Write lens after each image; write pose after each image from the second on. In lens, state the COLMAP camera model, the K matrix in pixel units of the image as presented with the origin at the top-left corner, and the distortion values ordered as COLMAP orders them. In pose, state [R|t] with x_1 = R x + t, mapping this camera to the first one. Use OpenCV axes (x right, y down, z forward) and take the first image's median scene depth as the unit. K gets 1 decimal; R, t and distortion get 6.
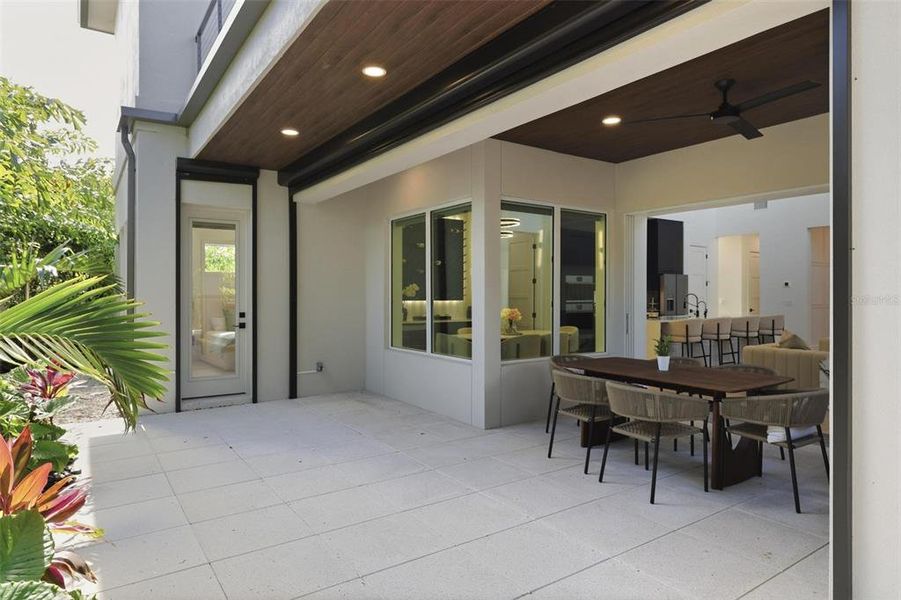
lens RADIAL K [[549.1, 0, 451.1], [0, 549.1, 294.2], [0, 0, 1]] dist [-0.010953, -0.001271]
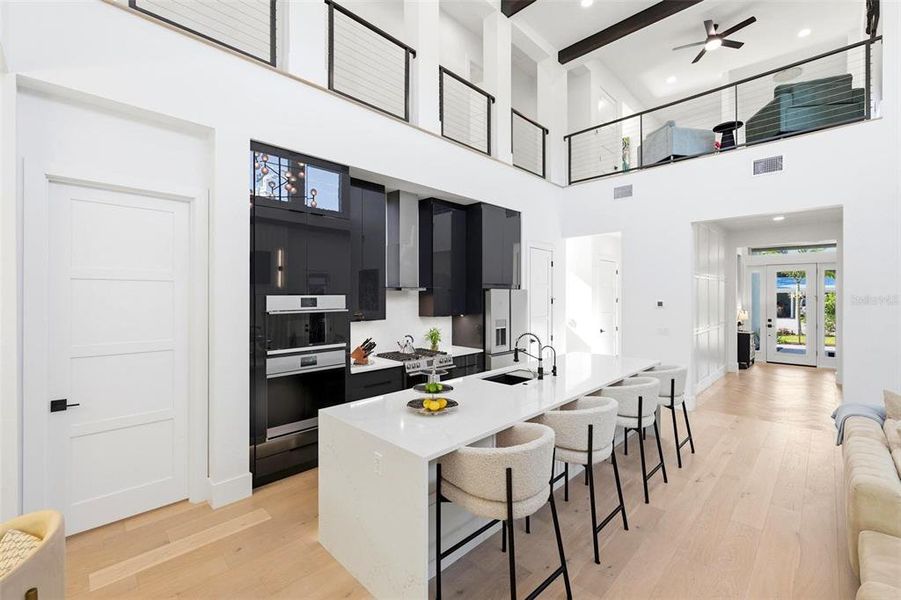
lens RADIAL K [[398.8, 0, 452.7], [0, 398.8, 296.6], [0, 0, 1]] dist [-0.011733, -0.000719]
pose [[0.978675, -0.003993, 0.205377, 0.284346], [0.004186, 0.999991, -0.000507, -0.032227], [-0.205373, 0.001356, 0.978683, 0.632069]]
